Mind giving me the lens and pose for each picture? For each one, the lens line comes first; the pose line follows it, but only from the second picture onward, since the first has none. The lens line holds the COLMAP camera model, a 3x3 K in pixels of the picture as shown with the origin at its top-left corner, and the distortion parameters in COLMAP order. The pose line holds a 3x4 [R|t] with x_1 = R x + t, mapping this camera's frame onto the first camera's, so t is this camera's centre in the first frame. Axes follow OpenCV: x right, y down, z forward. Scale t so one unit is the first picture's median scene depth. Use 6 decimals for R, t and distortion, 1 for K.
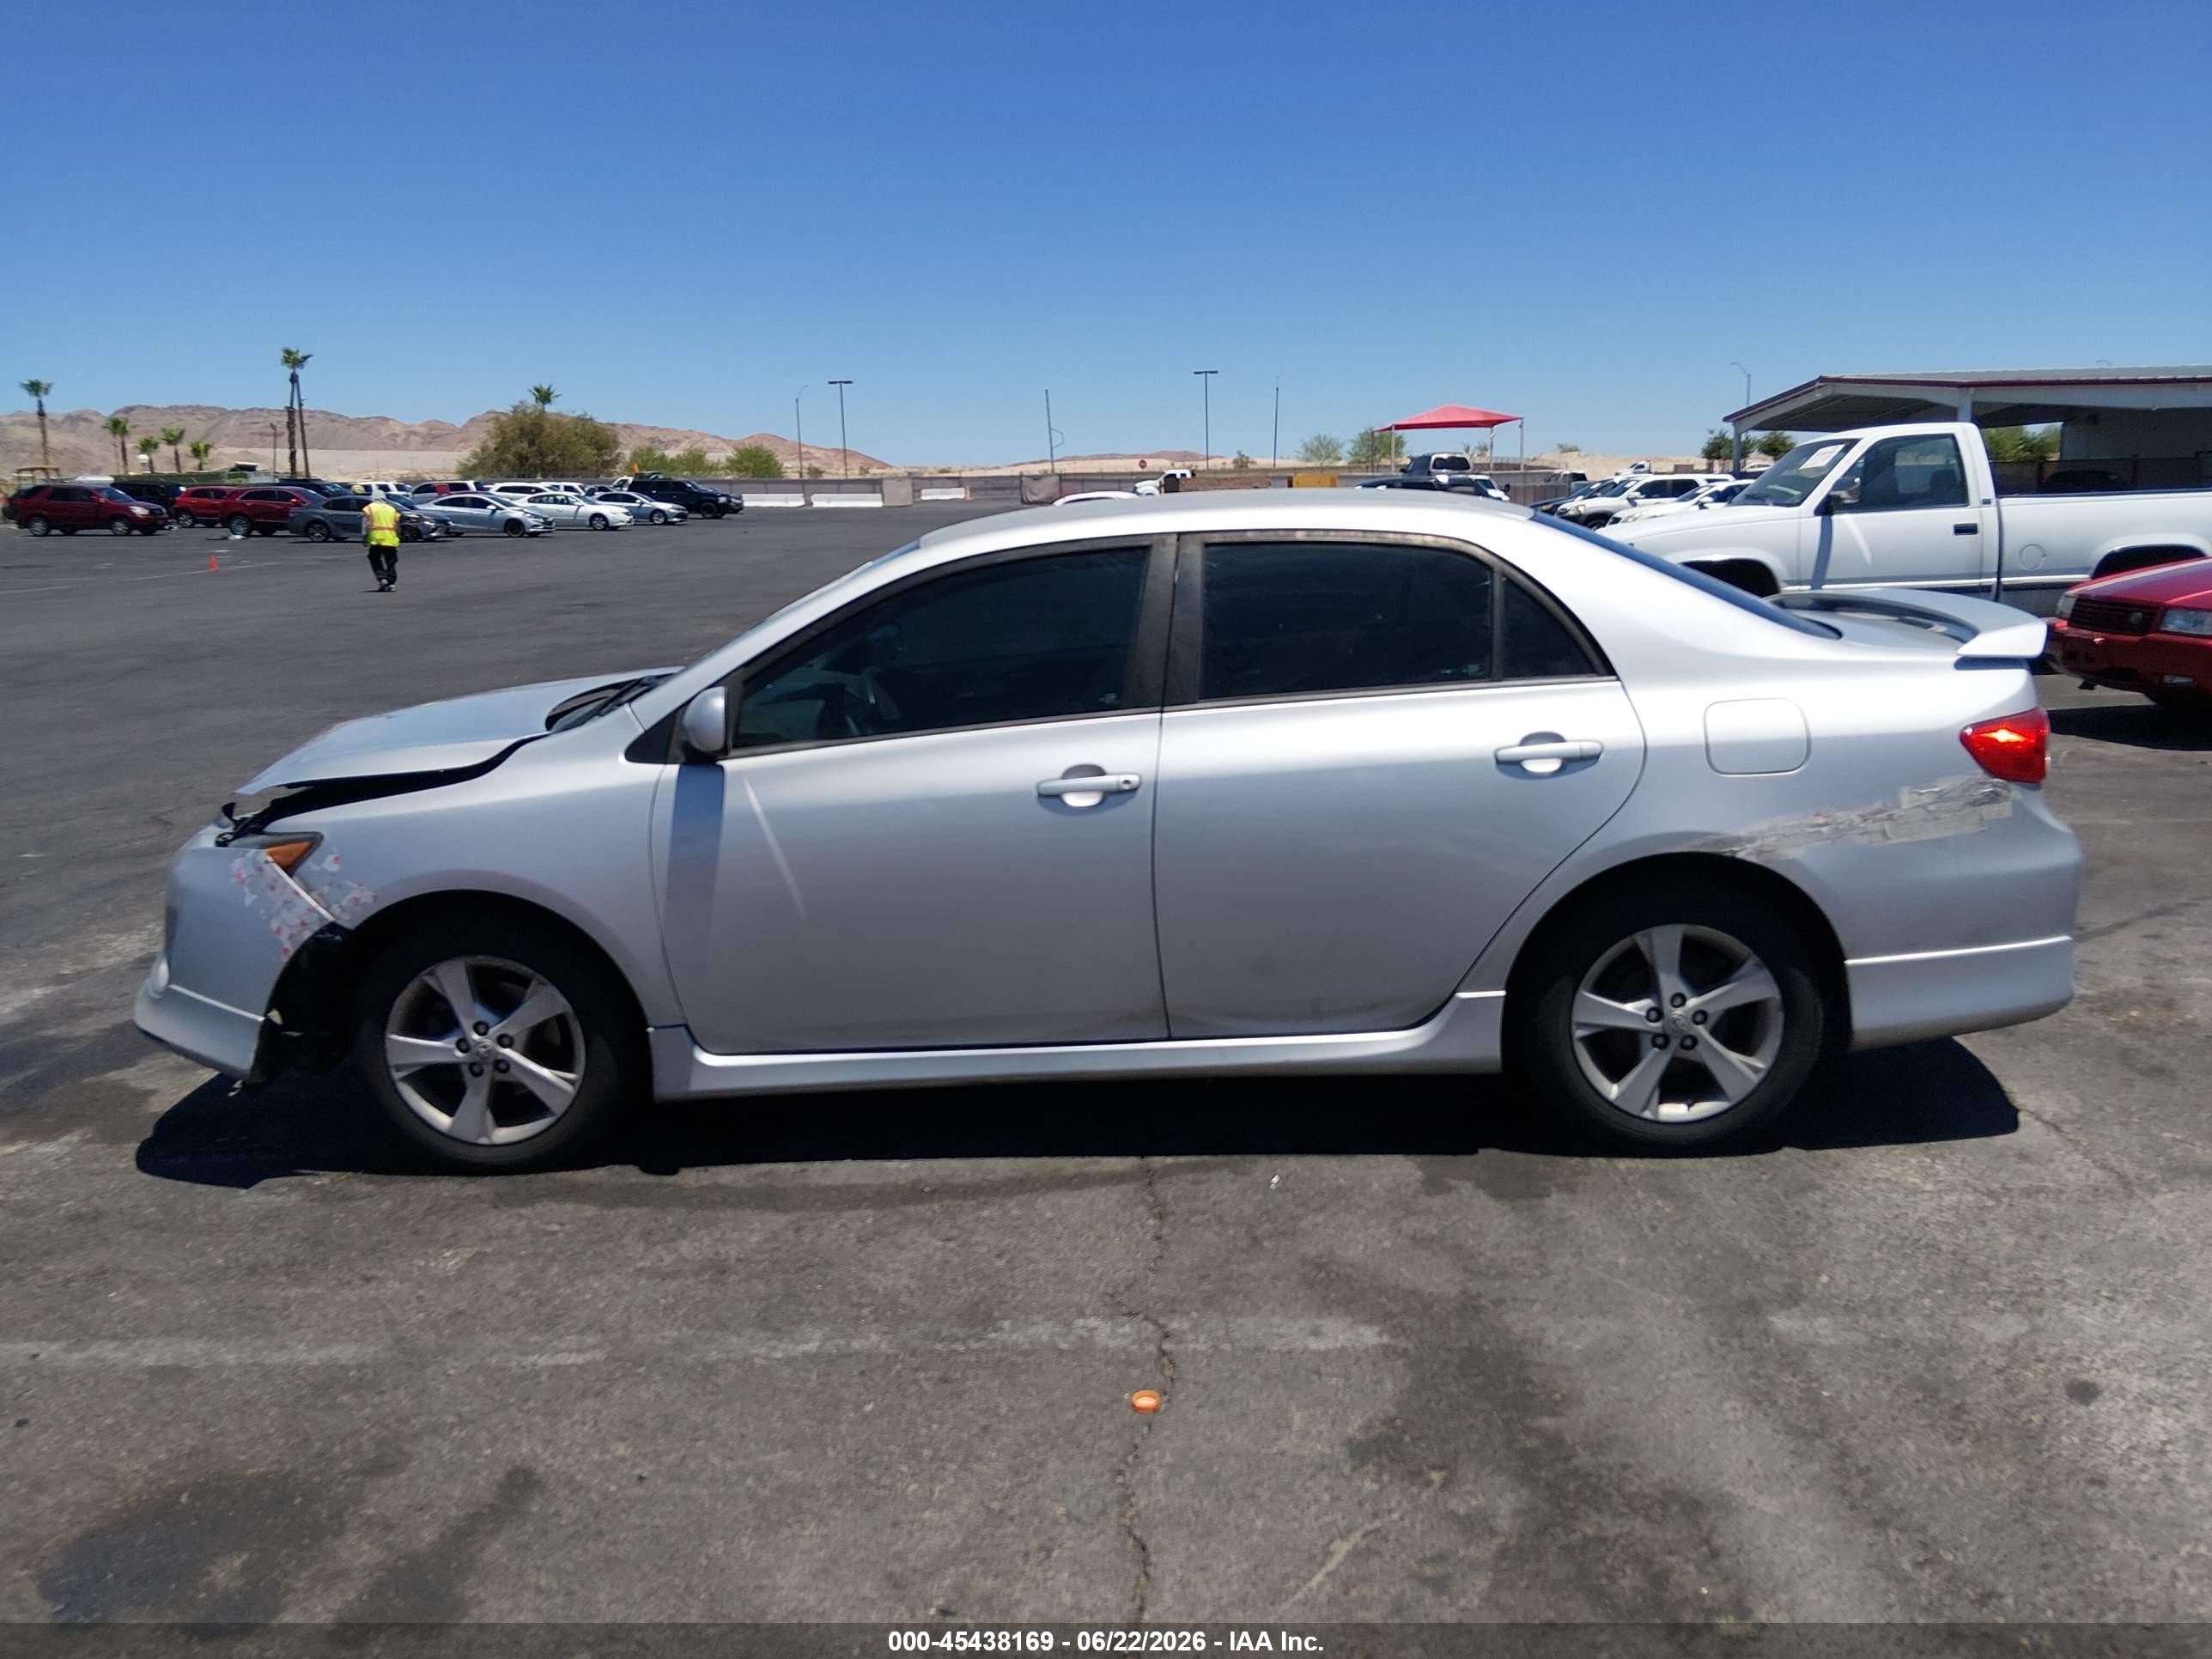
lens RADIAL K [[1645.5, 0, 1106.8], [0, 1645.5, 843.7], [0, 0, 1]] dist [0.101469, -0.168231]
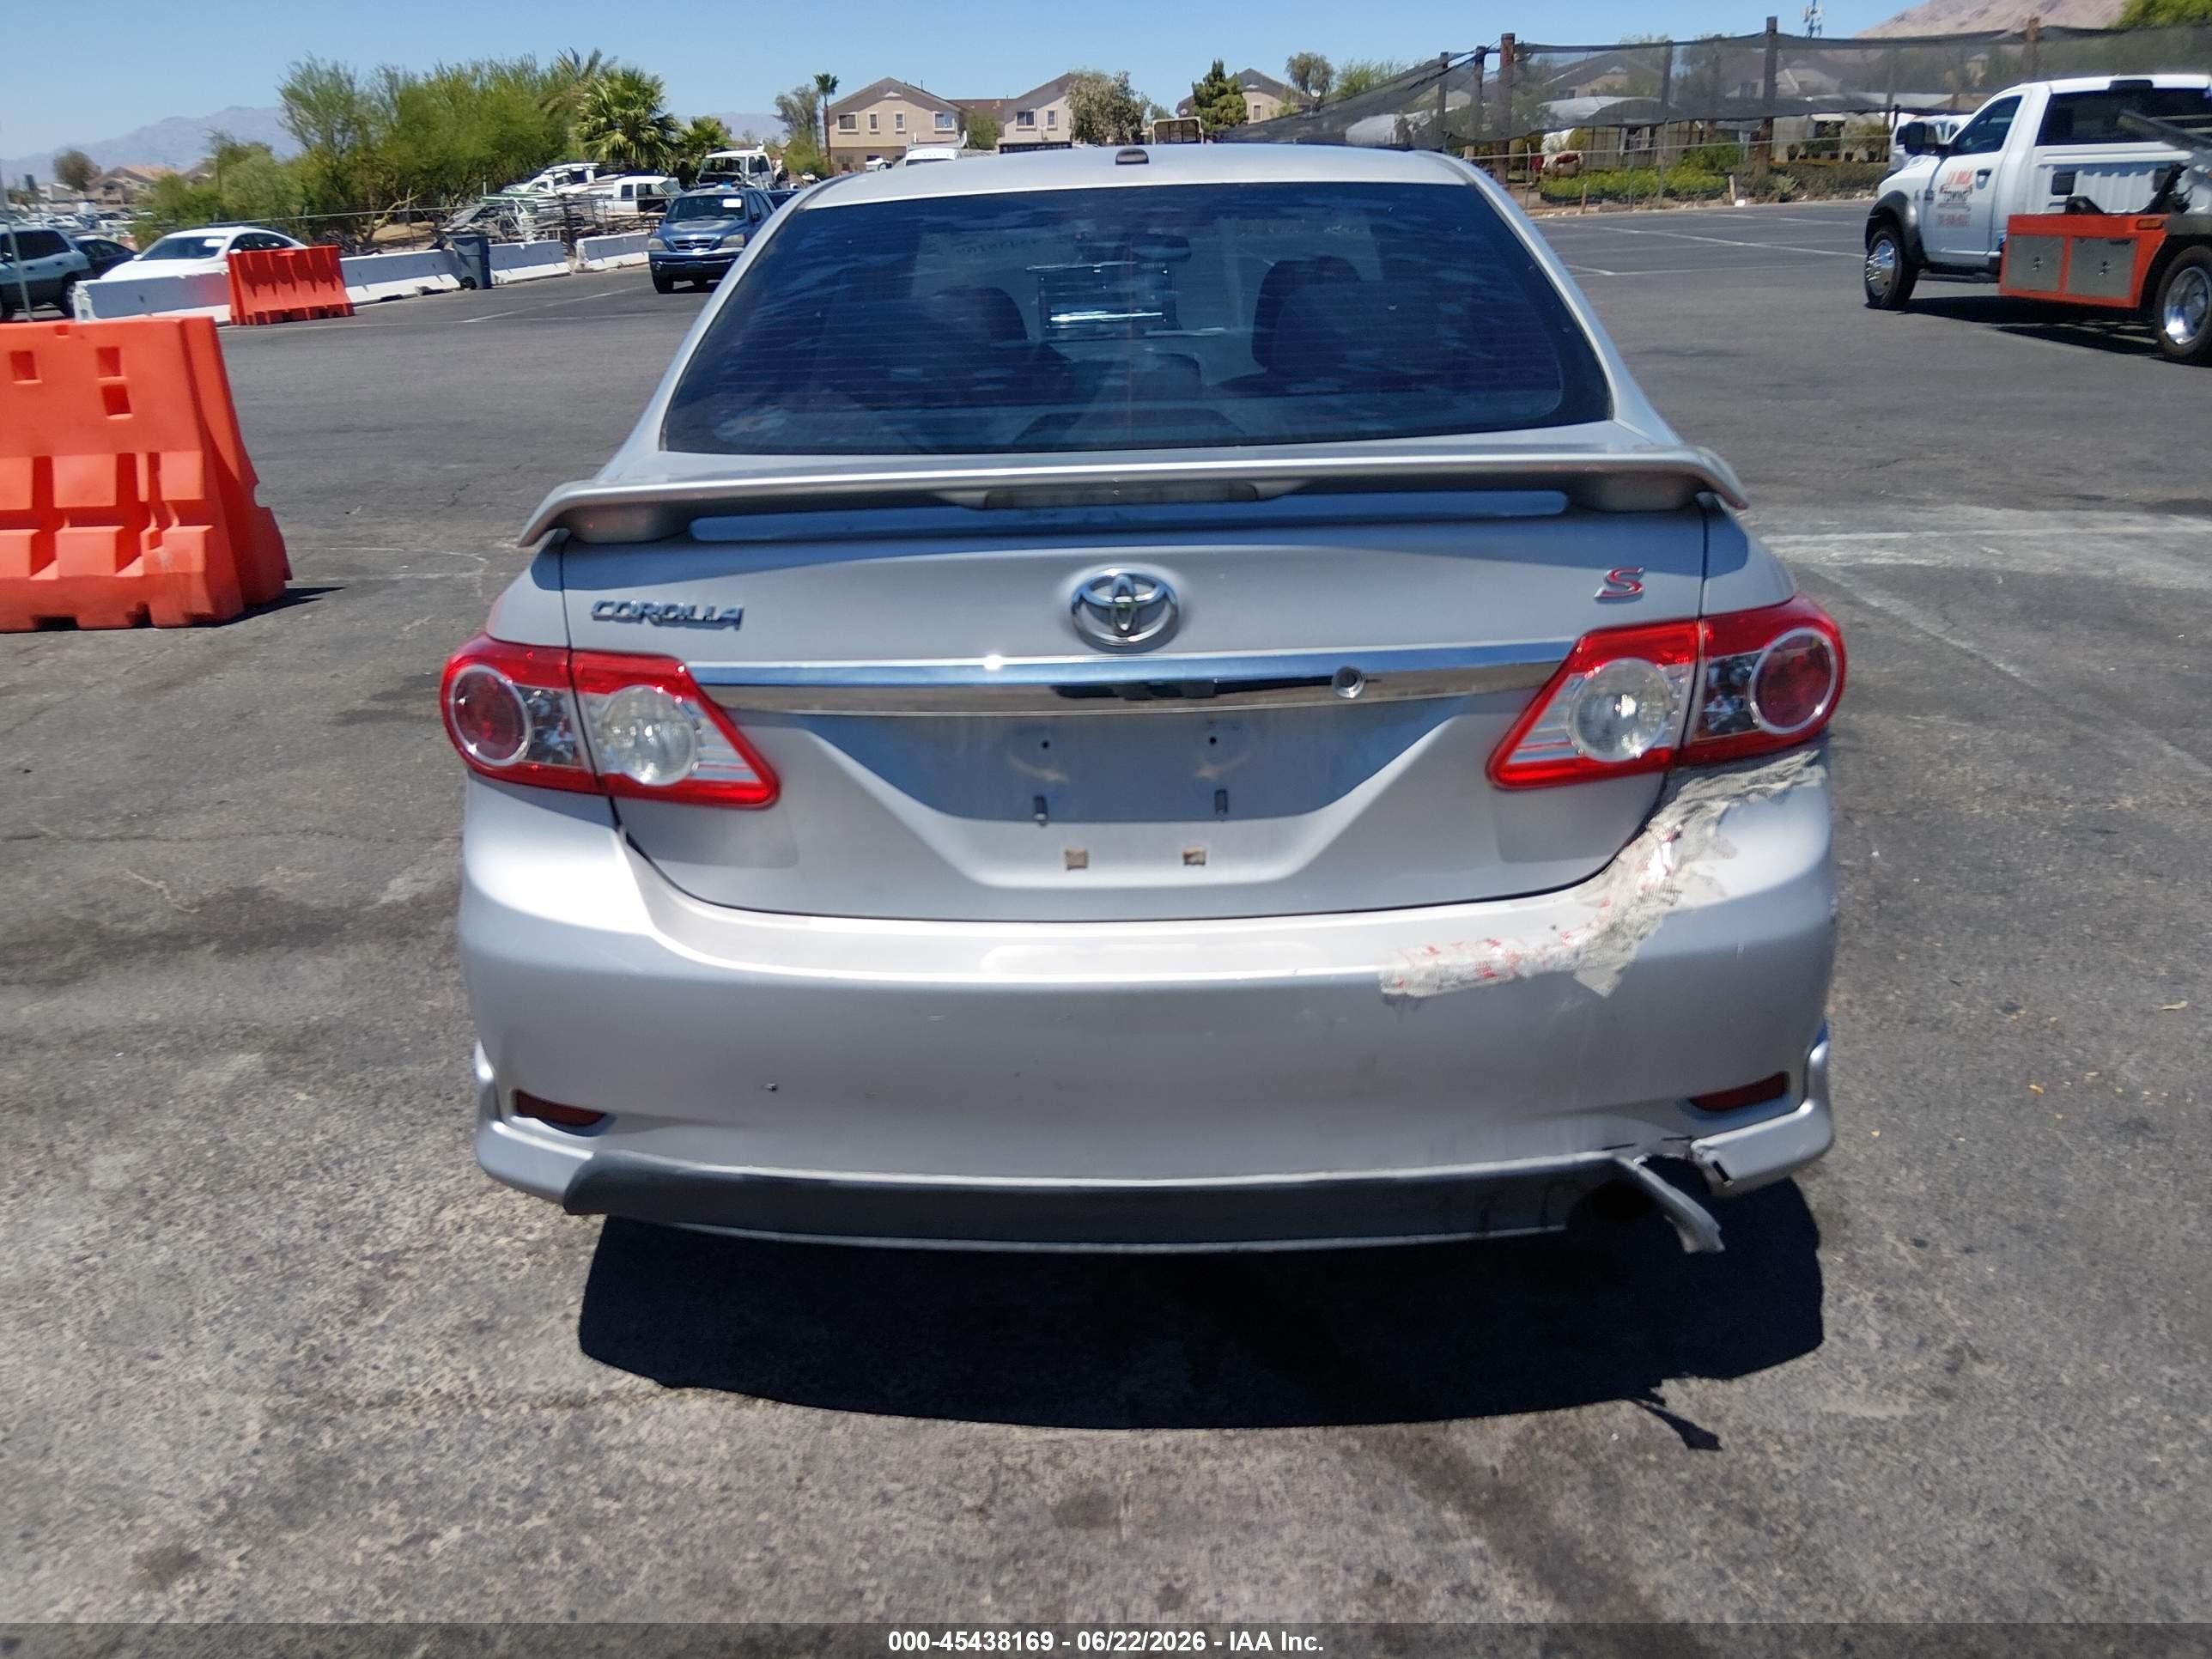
lens RADIAL K [[1662.9, 0, 1101.9], [0, 1662.9, 830.0], [0, 0, 1]] dist [0.061375, -0.127091]
pose [[0.008471, 0.381353, -0.924391, 1.027263], [-0.171232, 0.911323, 0.374393, -0.244297], [0.985194, 0.155114, 0.073020, 1.124622]]
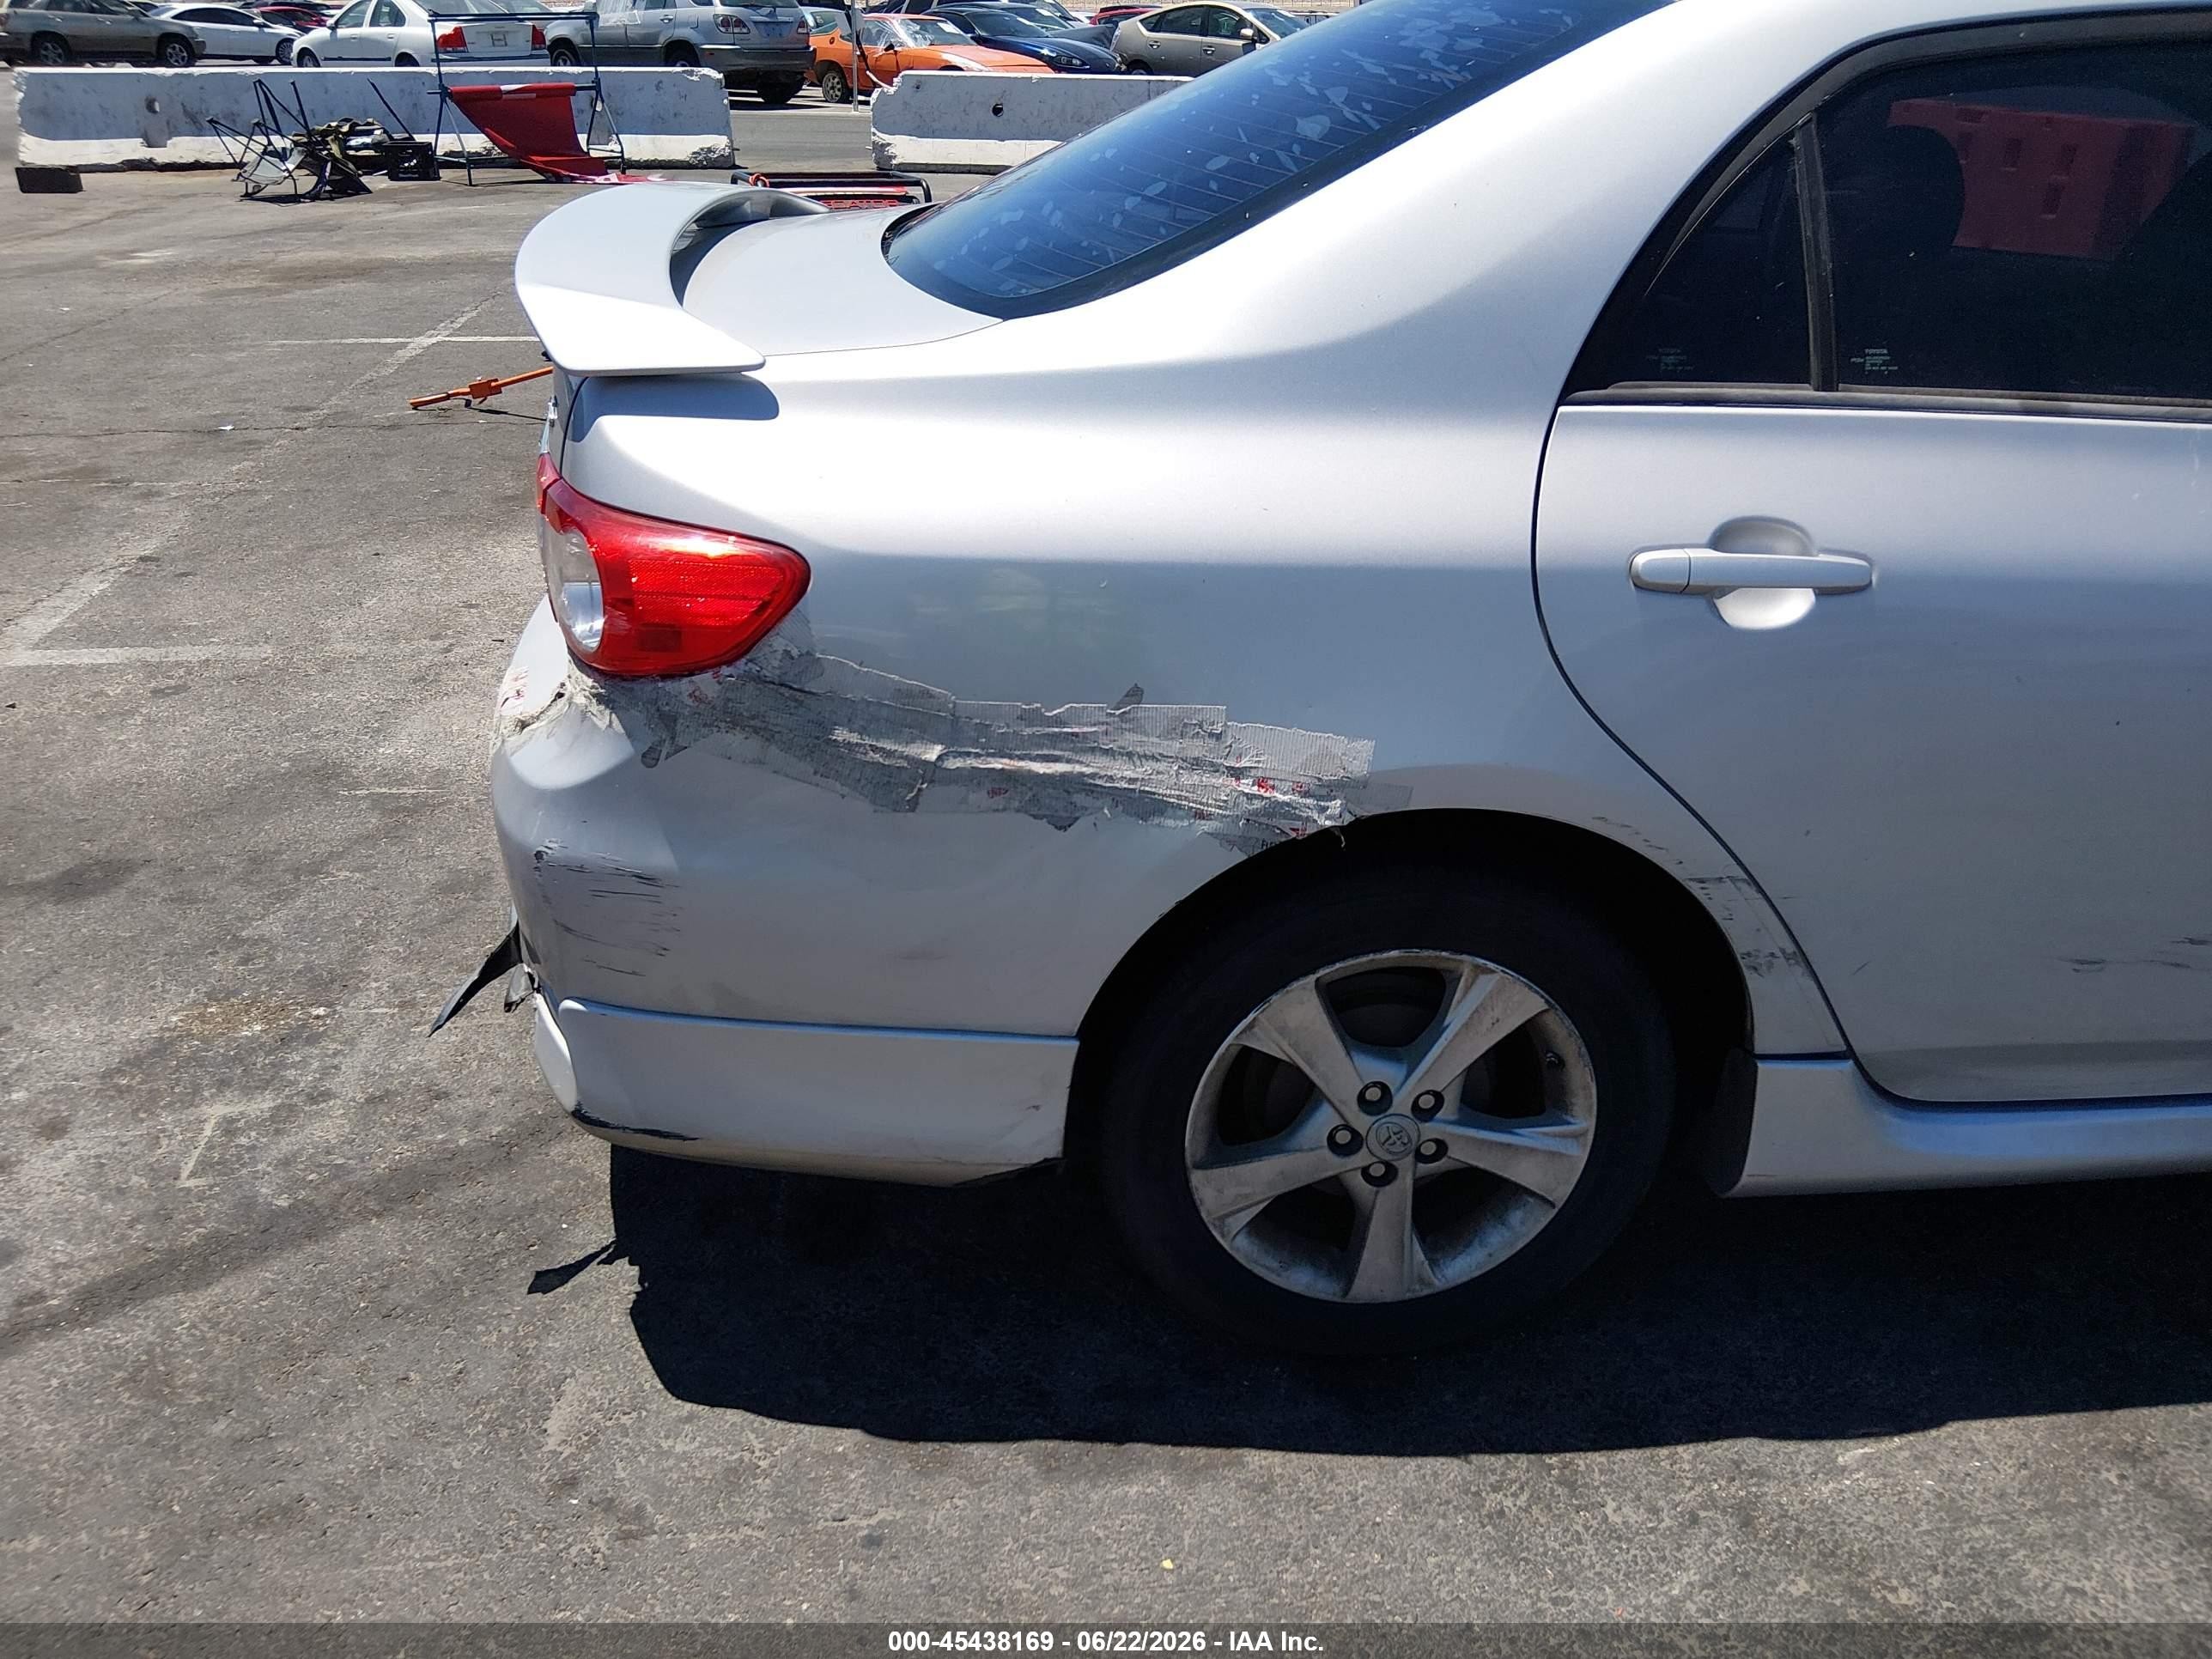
lens RADIAL K [[1677.9, 0, 1085.2], [0, 1677.9, 851.5], [0, 0, 1]] dist [0.080221, -0.213537]
pose [[-0.991143, 0.081883, -0.104551, 0.487567], [-0.000041, 0.787100, 0.616826, -0.346880], [0.132800, 0.611367, -0.780125, 1.741897]]
